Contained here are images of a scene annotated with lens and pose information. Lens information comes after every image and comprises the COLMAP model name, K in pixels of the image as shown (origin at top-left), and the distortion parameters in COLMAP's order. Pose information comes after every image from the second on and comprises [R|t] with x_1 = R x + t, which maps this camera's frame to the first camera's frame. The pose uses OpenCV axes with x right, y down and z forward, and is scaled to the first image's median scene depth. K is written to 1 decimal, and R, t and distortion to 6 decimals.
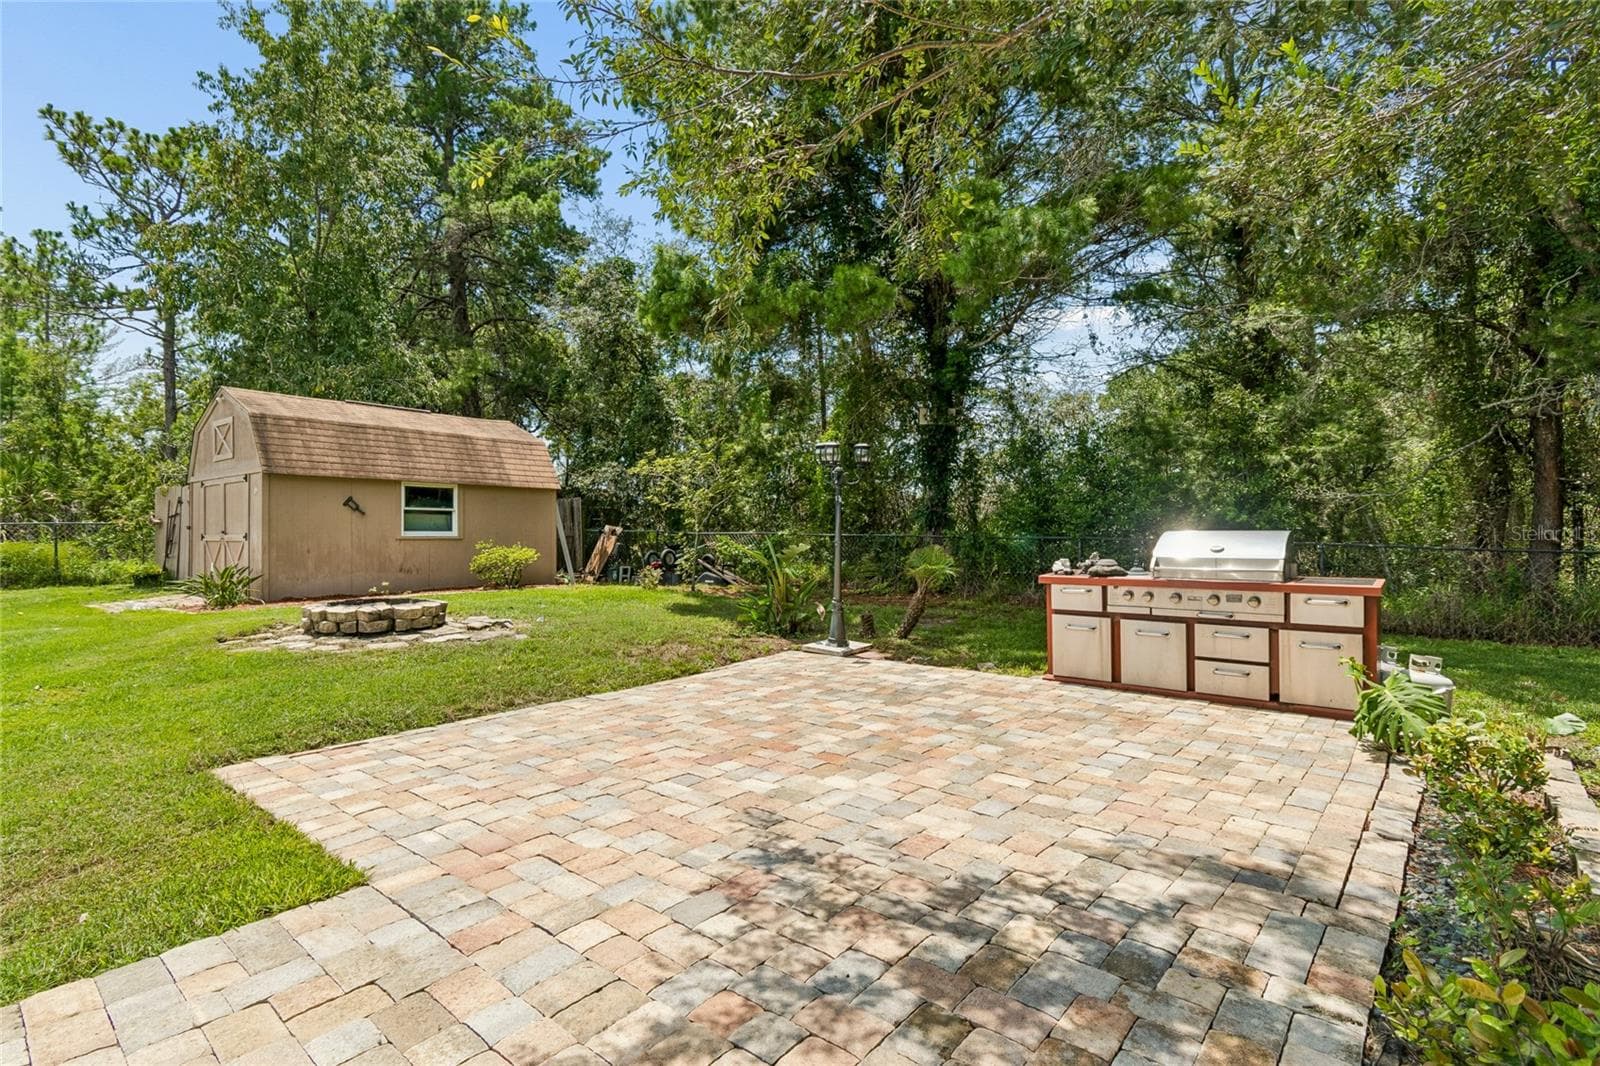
lens RADIAL K [[748.5, 0, 800.0], [0, 748.5, 533.0], [0, 0, 1]] dist [-0.001224, -0.006174]
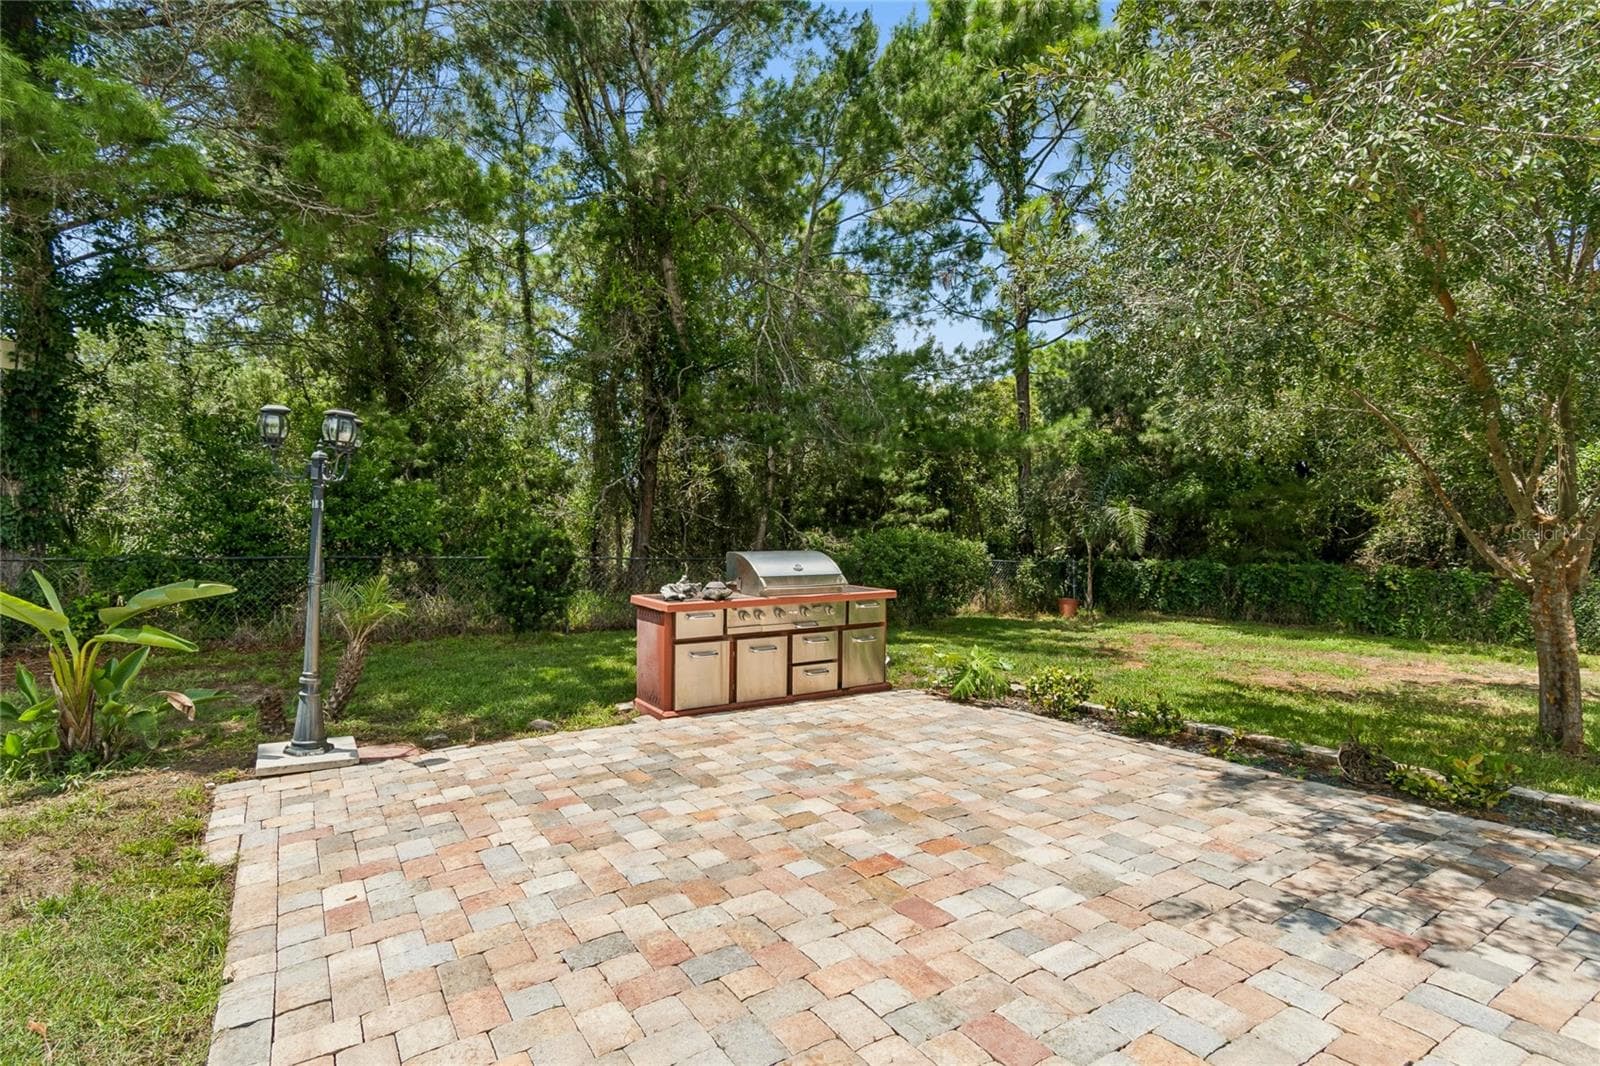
lens RADIAL K [[748.5, 0, 800.0], [0, 748.5, 533.0], [0, 0, 1]] dist [-0.001224, -0.006174]
pose [[0.350791, 0.008339, 0.936417, -0.859359], [0.007351, 0.999905, -0.011659, -0.031899], [-0.936425, 0.010974, 0.350697, 0.954721]]
